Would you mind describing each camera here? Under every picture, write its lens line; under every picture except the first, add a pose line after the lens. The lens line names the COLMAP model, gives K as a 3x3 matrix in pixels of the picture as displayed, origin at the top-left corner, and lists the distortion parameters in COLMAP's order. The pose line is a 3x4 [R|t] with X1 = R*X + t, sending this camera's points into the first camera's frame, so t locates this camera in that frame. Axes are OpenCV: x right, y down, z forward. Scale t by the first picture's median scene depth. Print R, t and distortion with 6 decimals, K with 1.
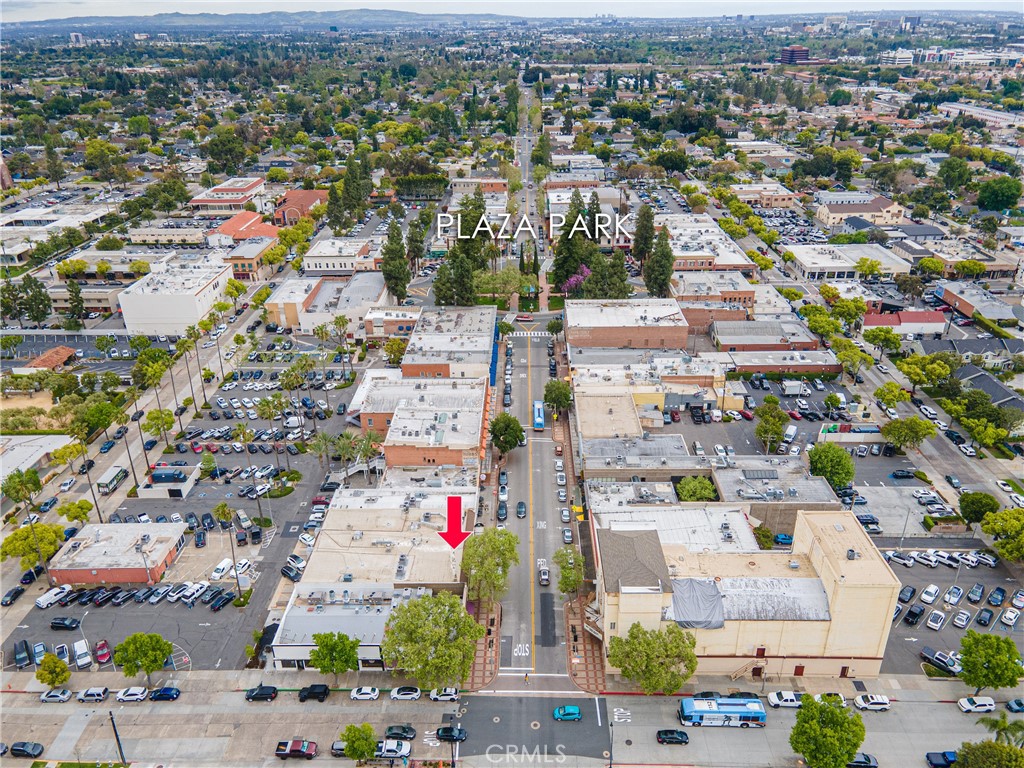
lens RADIAL K [[754.3, 0, 511.4], [0, 754.3, 381.5], [0, 0, 1]] dist [0.029158, 0.021924]
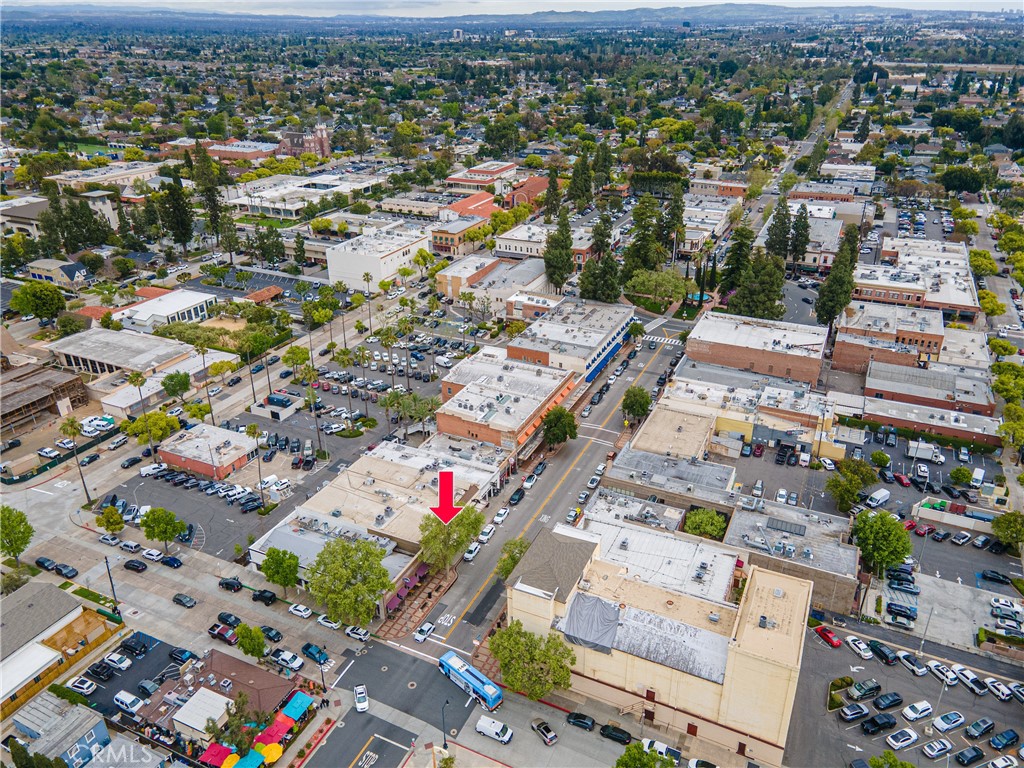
lens RADIAL K [[754.3, 0, 508.9], [0, 754.3, 385.5], [0, 0, 1]] dist [0.029158, 0.021924]
pose [[0.909065, 0.189338, -0.371149, 0.252005], [-0.186070, 0.981507, 0.044959, -0.015359], [0.372798, 0.028189, 0.927484, 0.032911]]
